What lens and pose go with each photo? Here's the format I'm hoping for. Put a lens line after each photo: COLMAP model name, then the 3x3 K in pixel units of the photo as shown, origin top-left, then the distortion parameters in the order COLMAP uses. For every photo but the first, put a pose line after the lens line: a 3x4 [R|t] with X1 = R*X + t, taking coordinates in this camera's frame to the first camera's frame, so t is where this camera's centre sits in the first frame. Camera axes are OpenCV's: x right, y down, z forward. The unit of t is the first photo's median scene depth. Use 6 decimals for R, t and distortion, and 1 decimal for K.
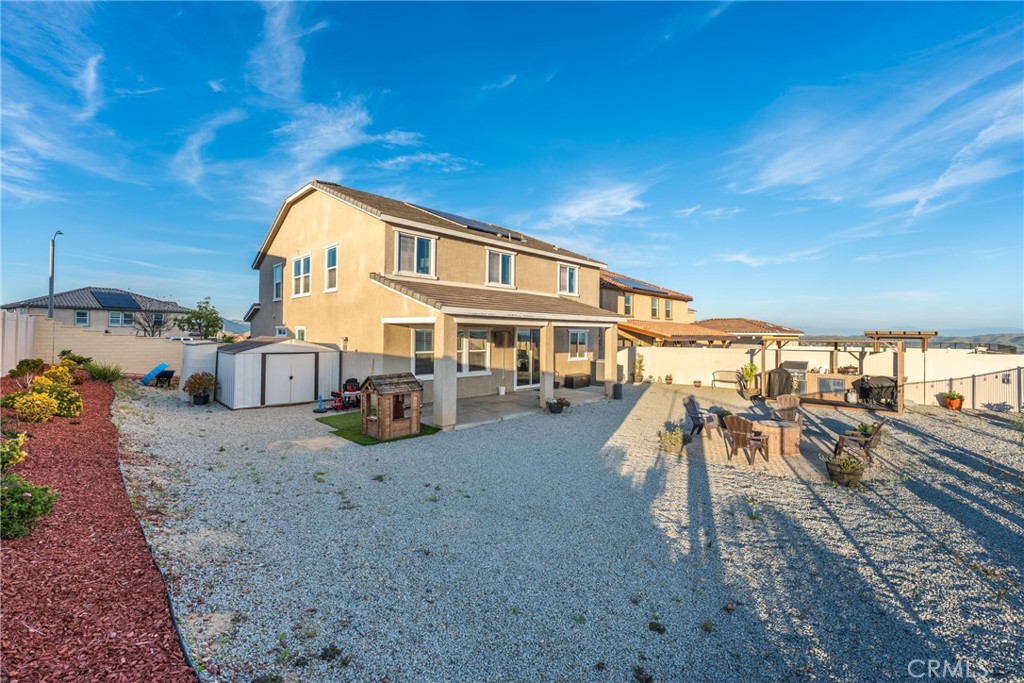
lens RADIAL K [[411.6, 0, 512.0], [0, 411.6, 341.5], [0, 0, 1]] dist [0.000102, -0.000001]
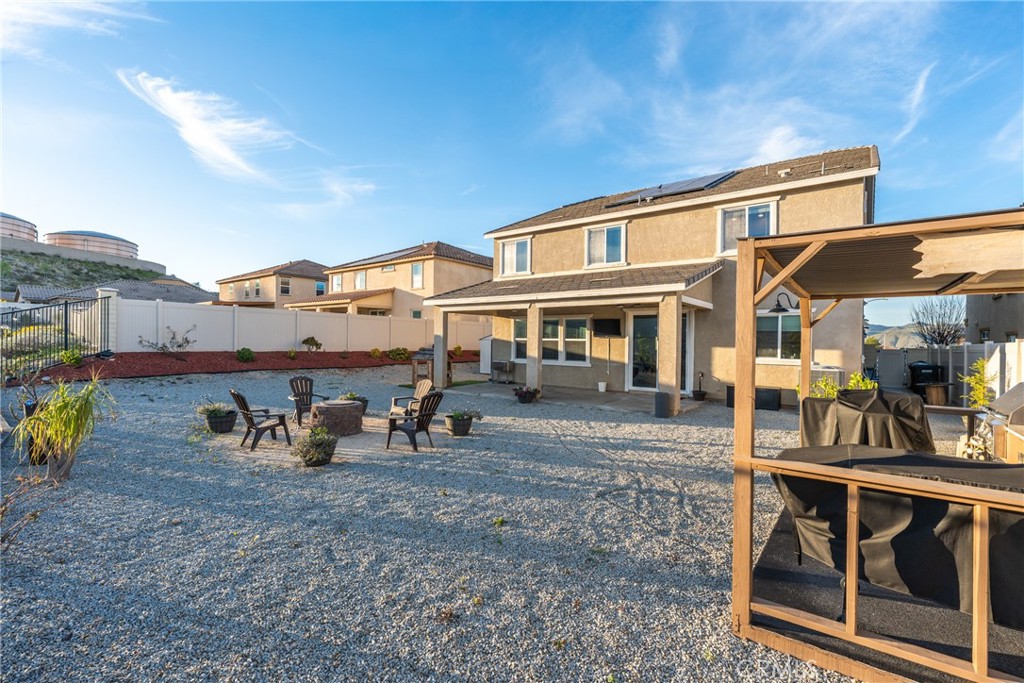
lens RADIAL K [[452.9, 0, 512.0], [0, 452.9, 341.5], [0, 0, 1]] dist [-0.000076, -0.000002]
pose [[0.117320, -0.001609, -0.993093, 0.909095], [-0.029105, 0.999564, -0.005057, 0.036020], [0.992668, 0.029498, 0.117222, 0.705148]]
